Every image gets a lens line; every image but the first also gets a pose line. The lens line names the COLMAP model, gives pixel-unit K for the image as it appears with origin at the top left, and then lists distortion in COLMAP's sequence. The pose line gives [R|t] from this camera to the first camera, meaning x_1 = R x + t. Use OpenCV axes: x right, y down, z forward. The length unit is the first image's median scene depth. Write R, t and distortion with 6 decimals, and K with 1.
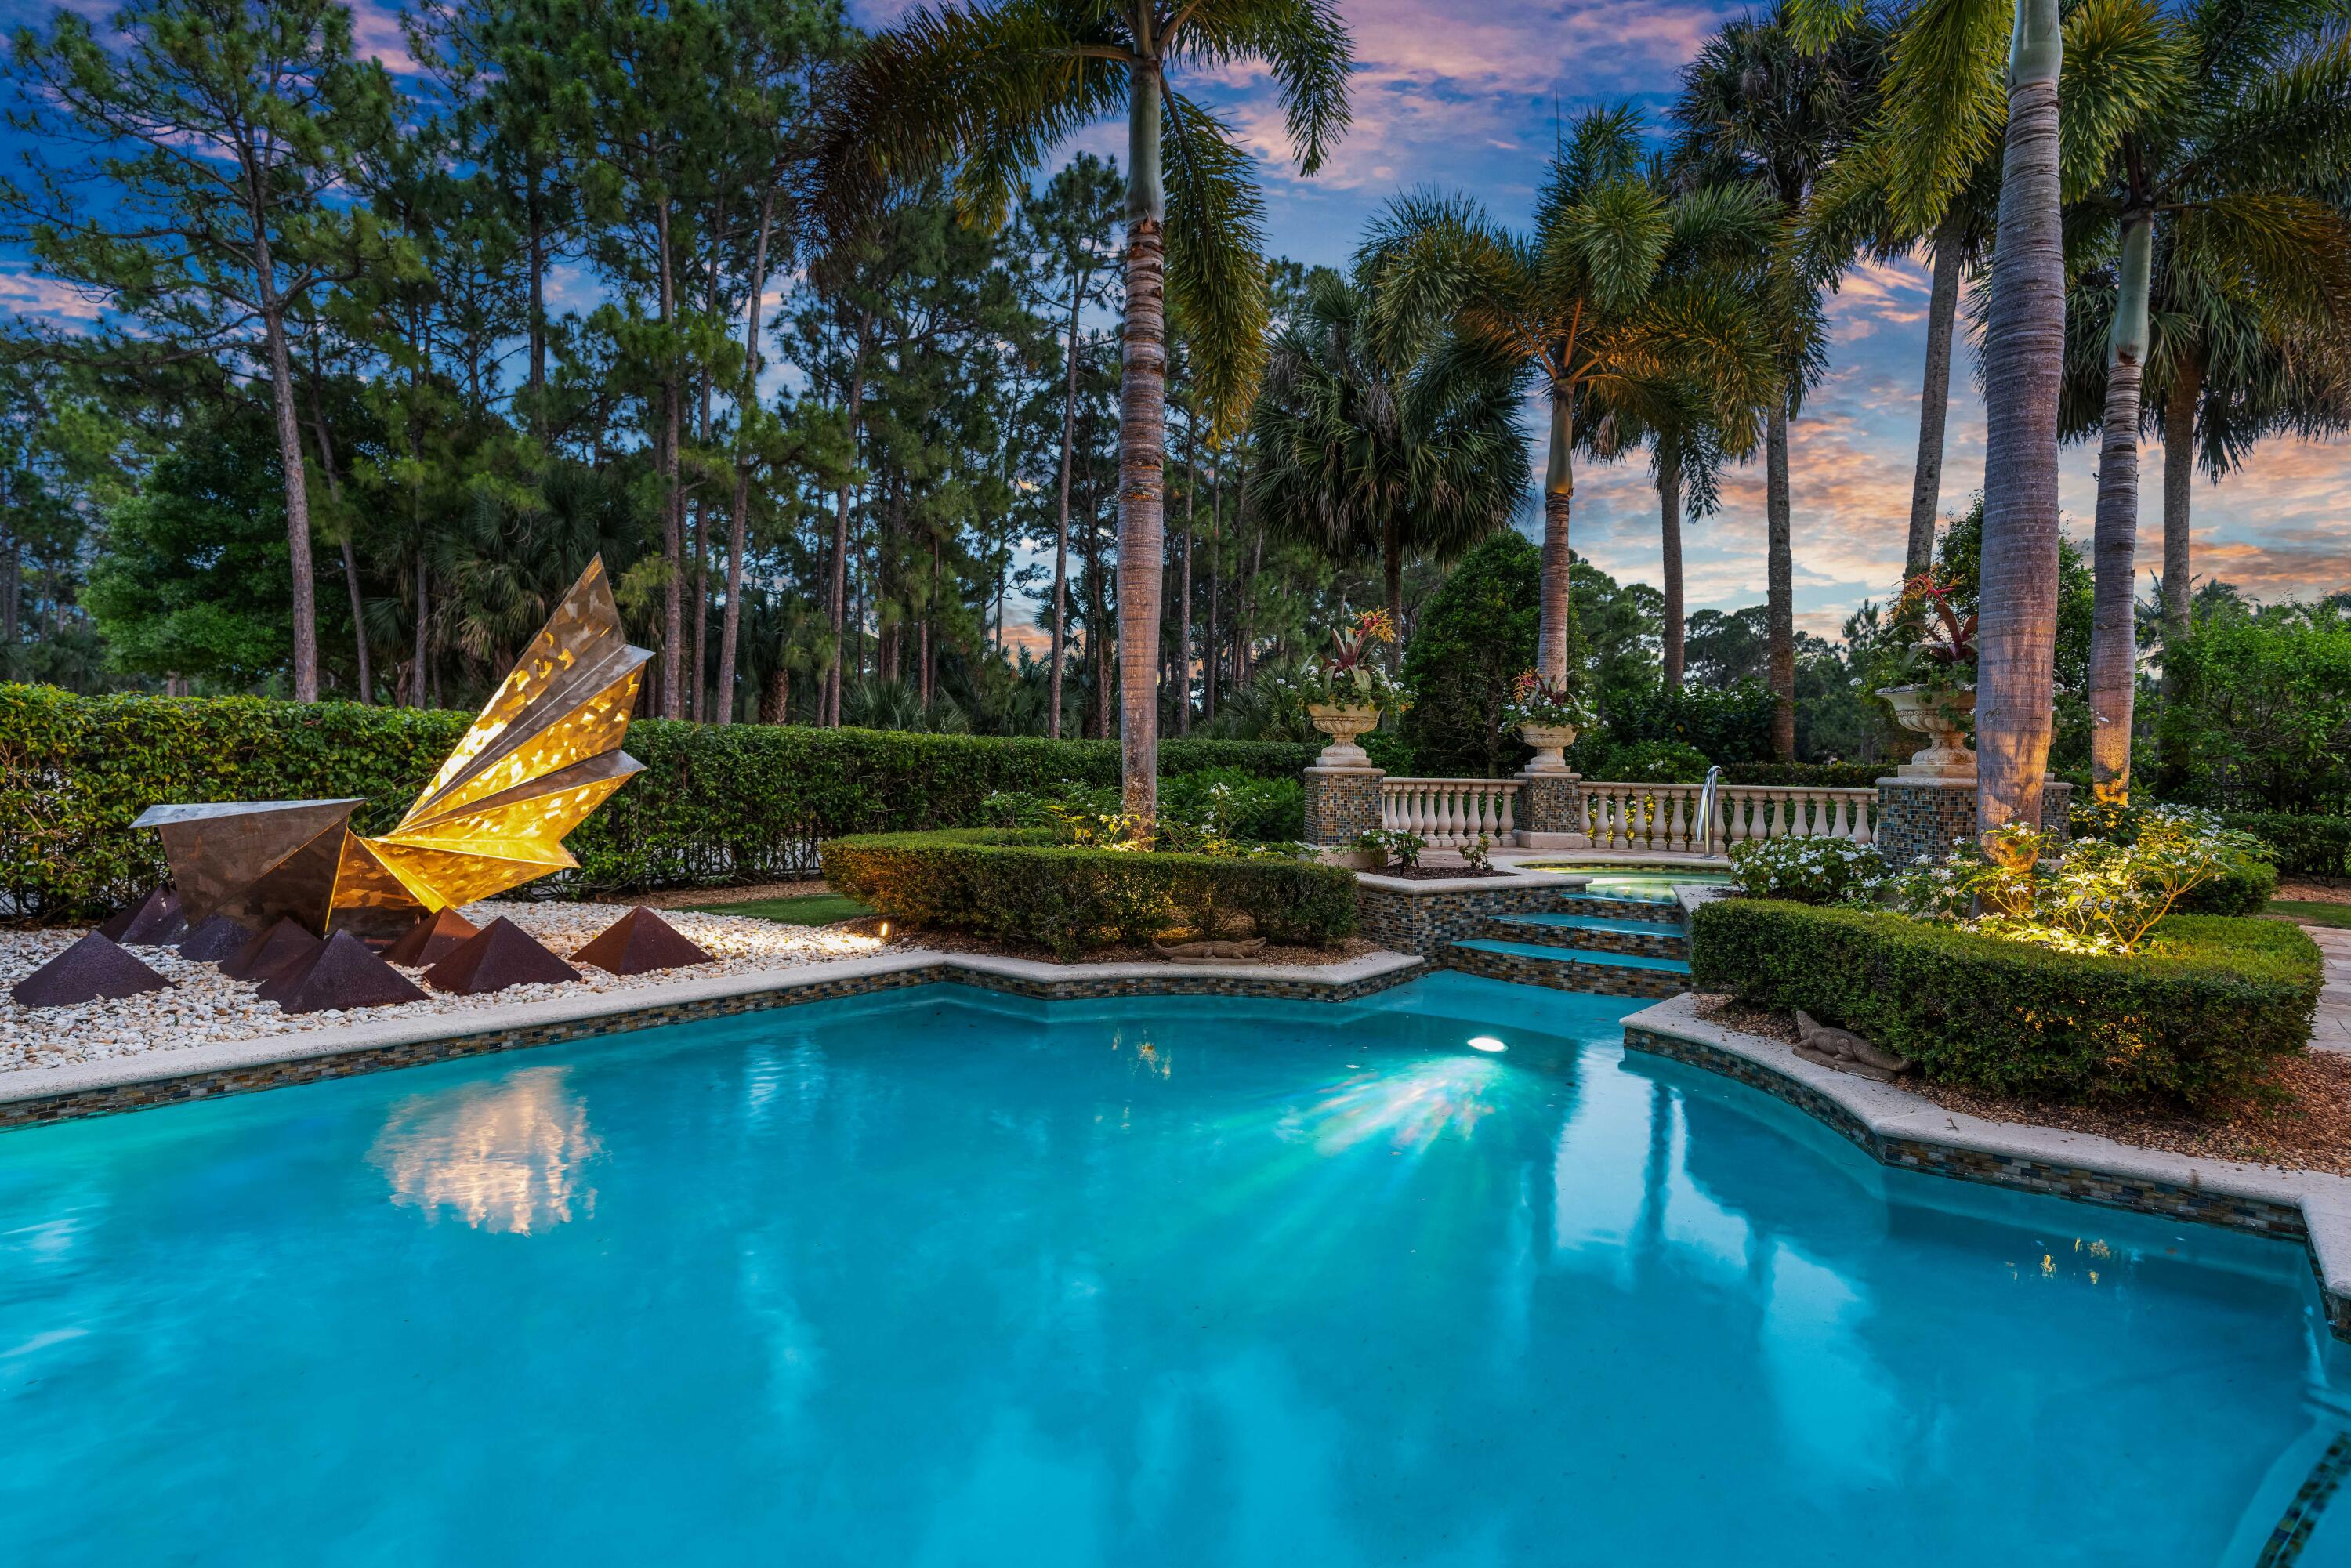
lens RADIAL K [[1221.7, 0, 1176.1], [0, 1221.7, 777.2], [0, 0, 1]] dist [-0.004937, 0.002801]
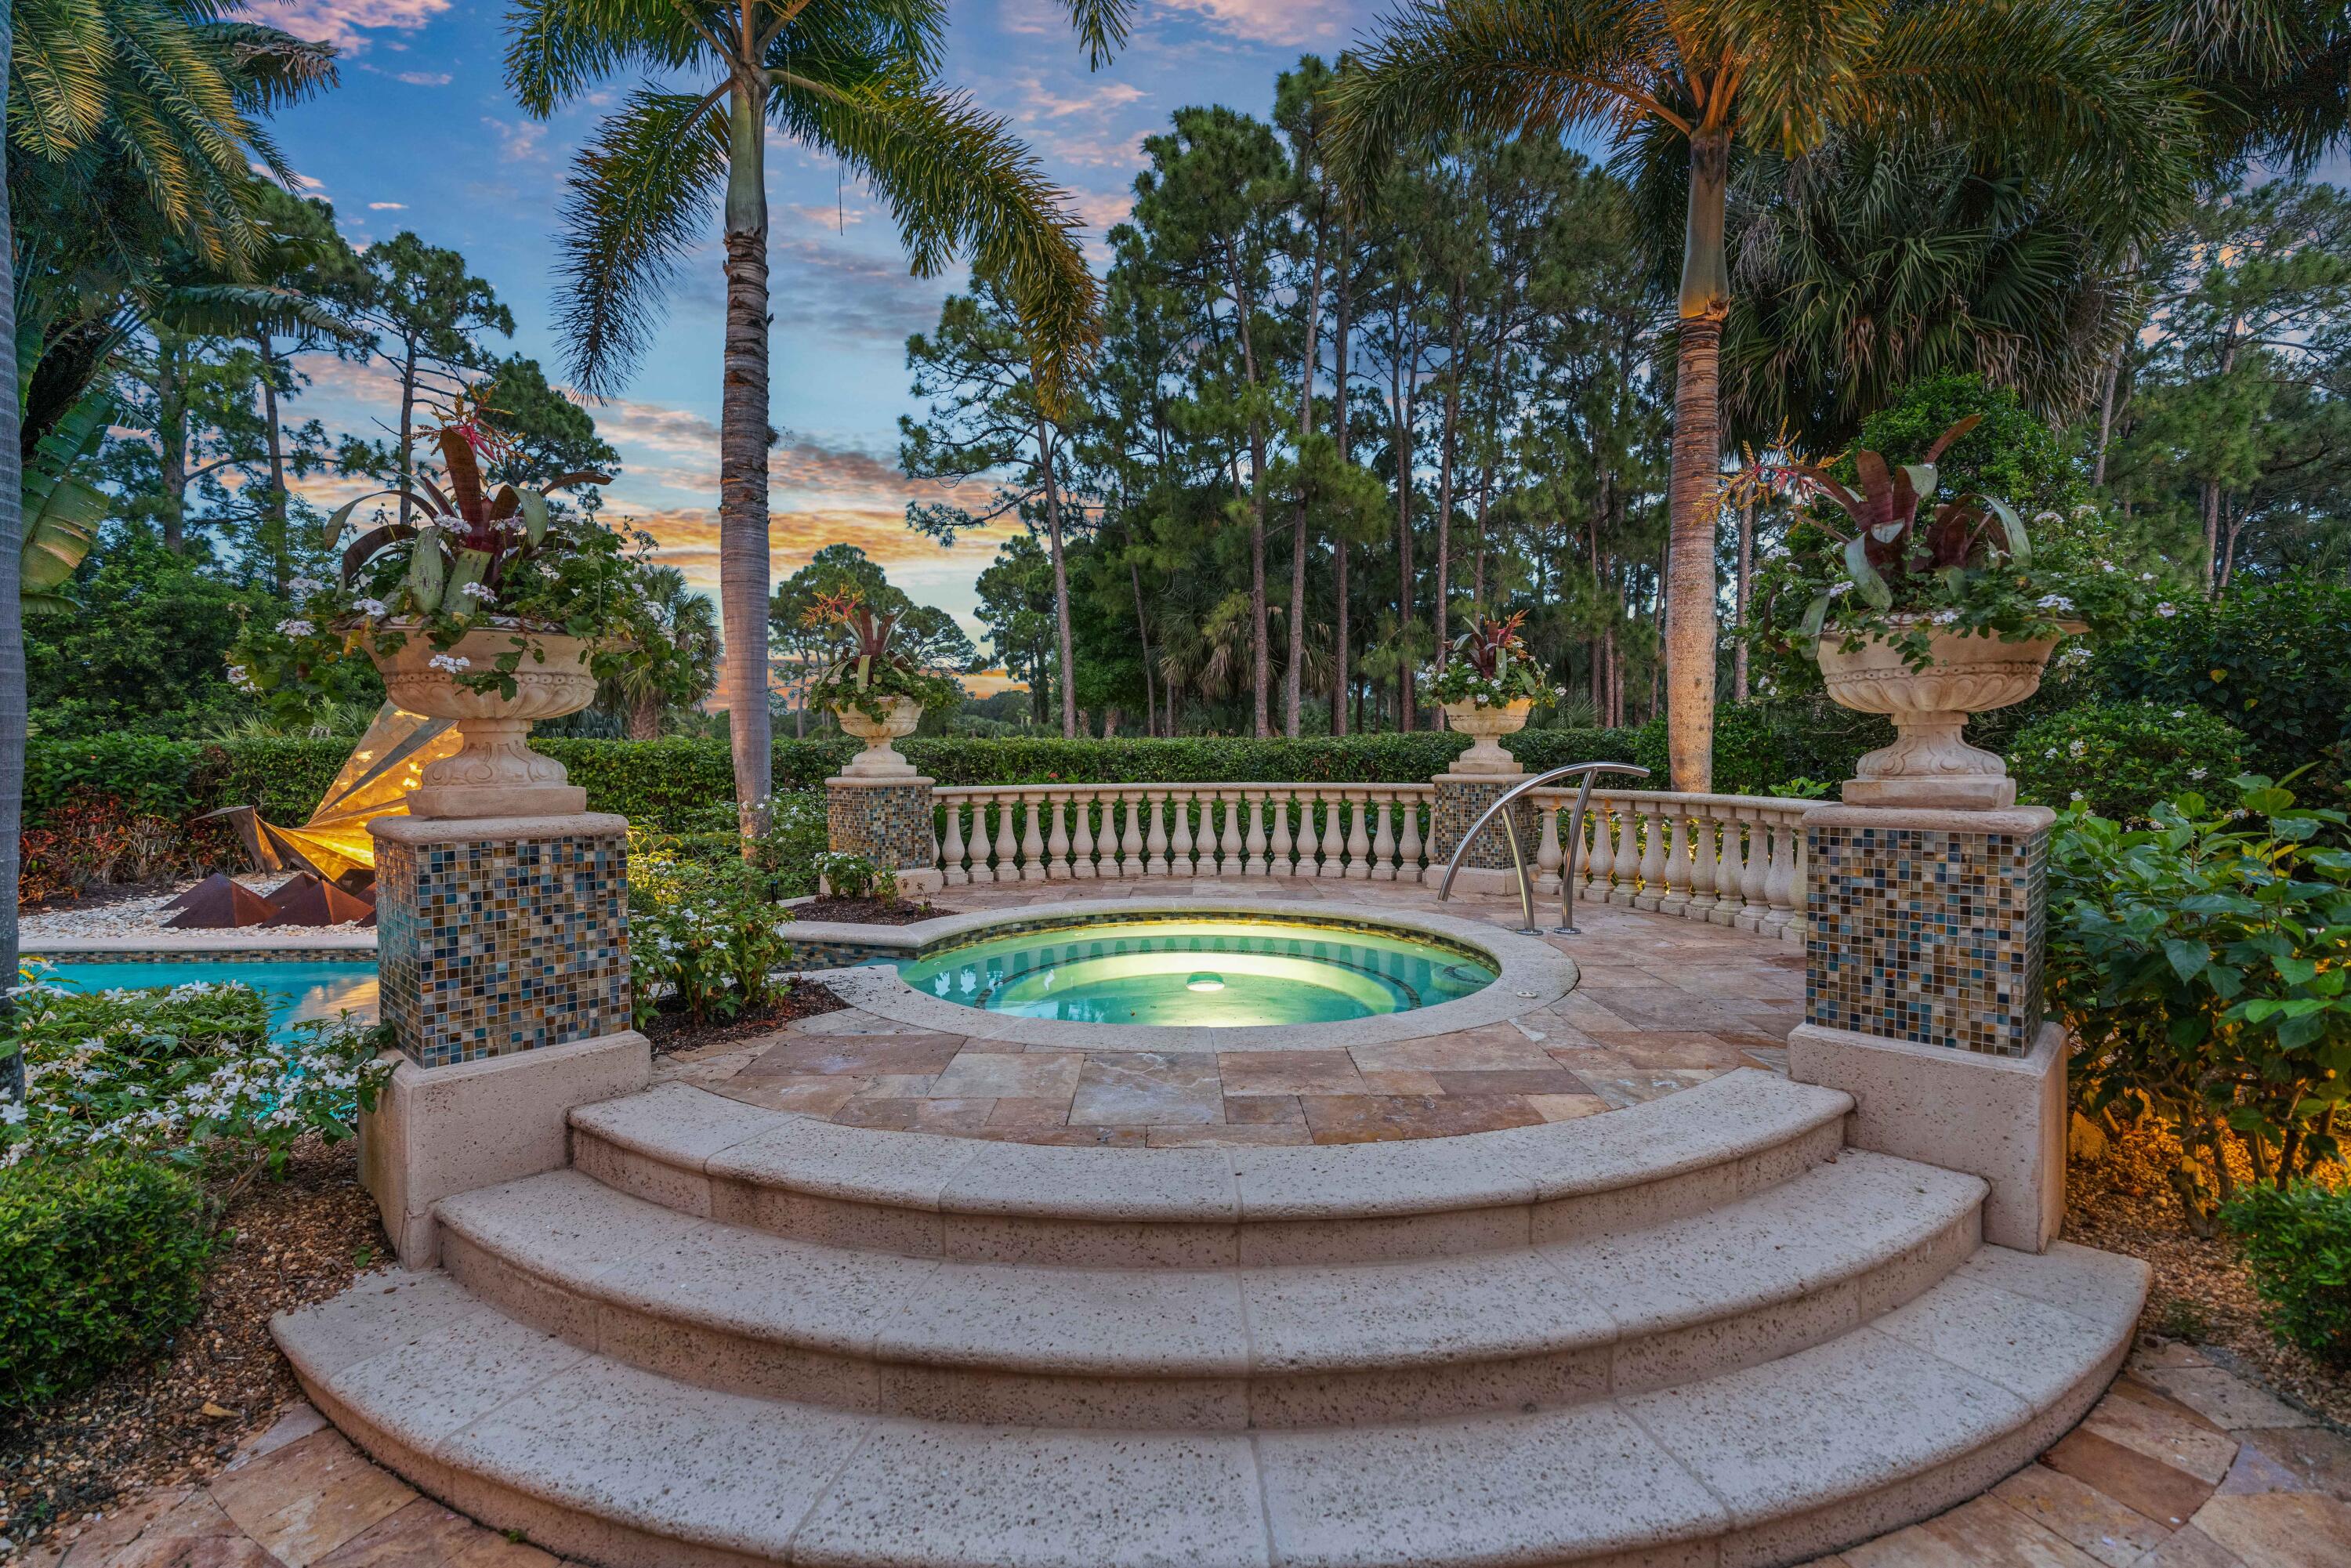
lens RADIAL K [[1068.0, 0, 1174.9], [0, 1068.0, 794.5], [0, 0, 1]] dist [-0.000563, 0.000920]
pose [[0.648864, -0.025648, -0.760472, 0.934275], [0.013686, 0.999663, -0.022038, 0.026988], [0.760781, 0.003891, 0.648997, 0.698273]]
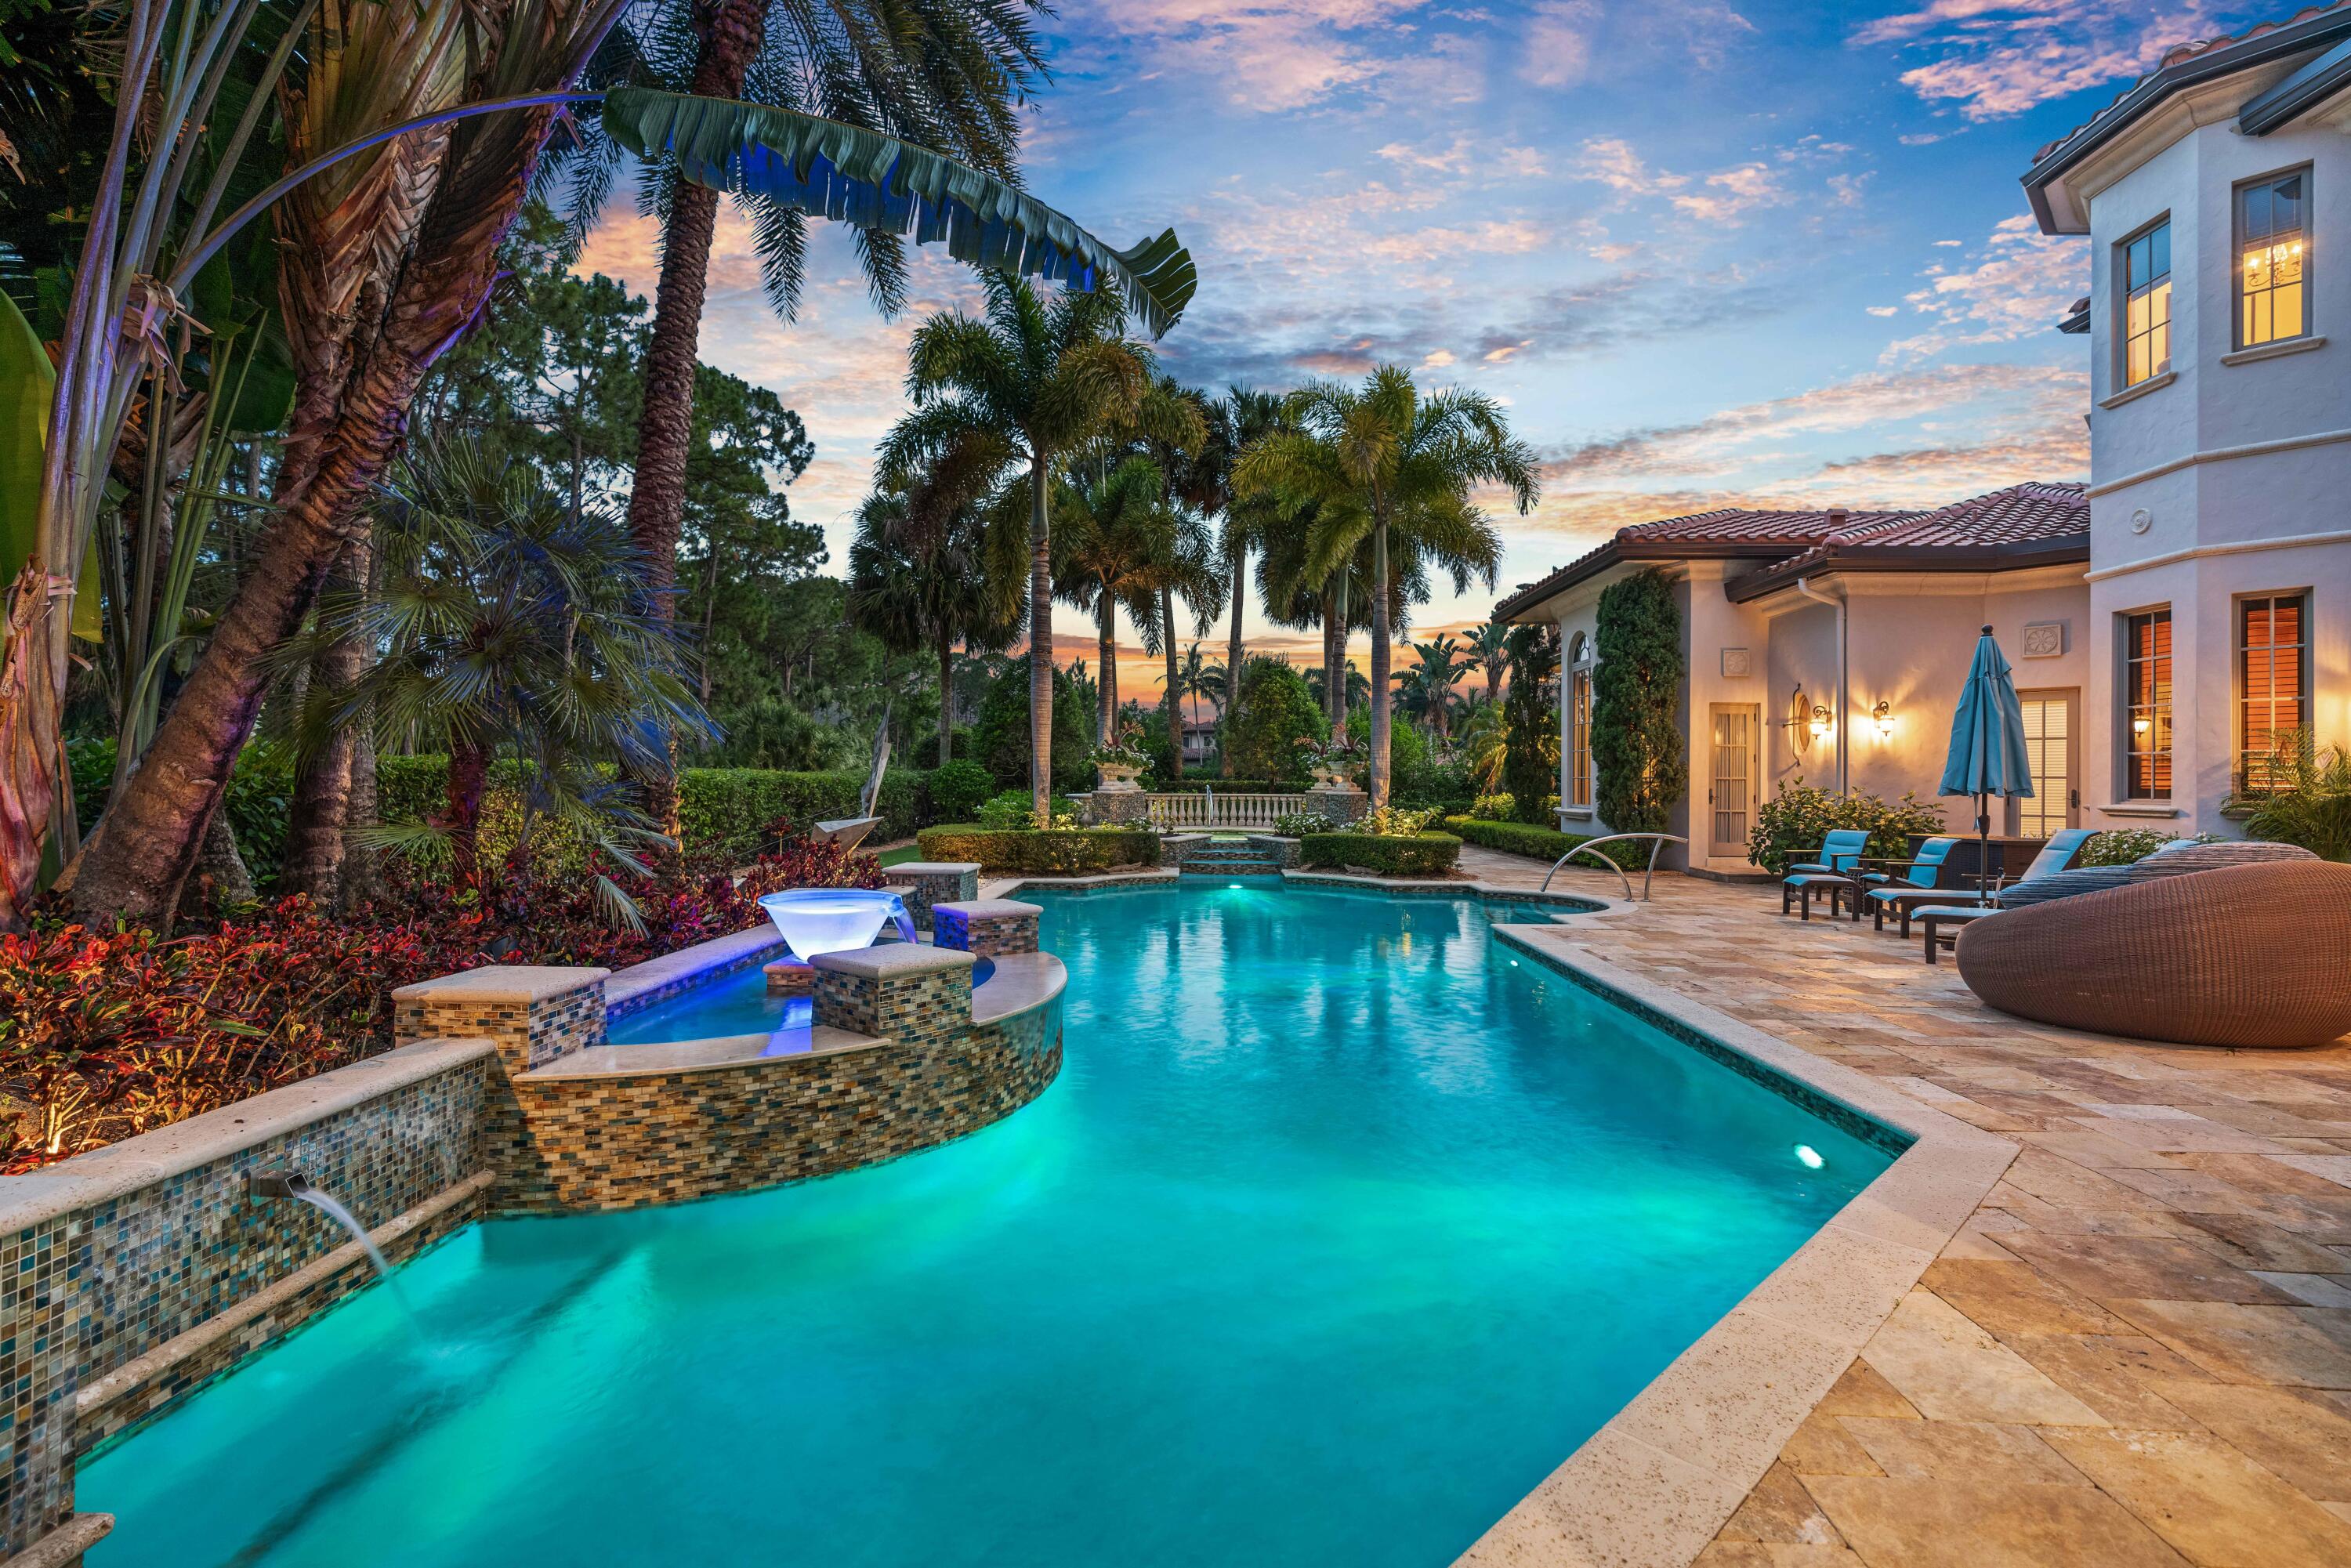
lens RADIAL K [[1068.0, 0, 1170.6], [0, 1068.0, 781.5], [0, 0, 1]] dist [-0.000563, 0.000920]
pose [[0.797506, -0.016473, 0.603086, -1.002133], [0.016535, 0.999848, 0.005446, -0.035617], [-0.603085, 0.005628, 0.797657, -0.644224]]
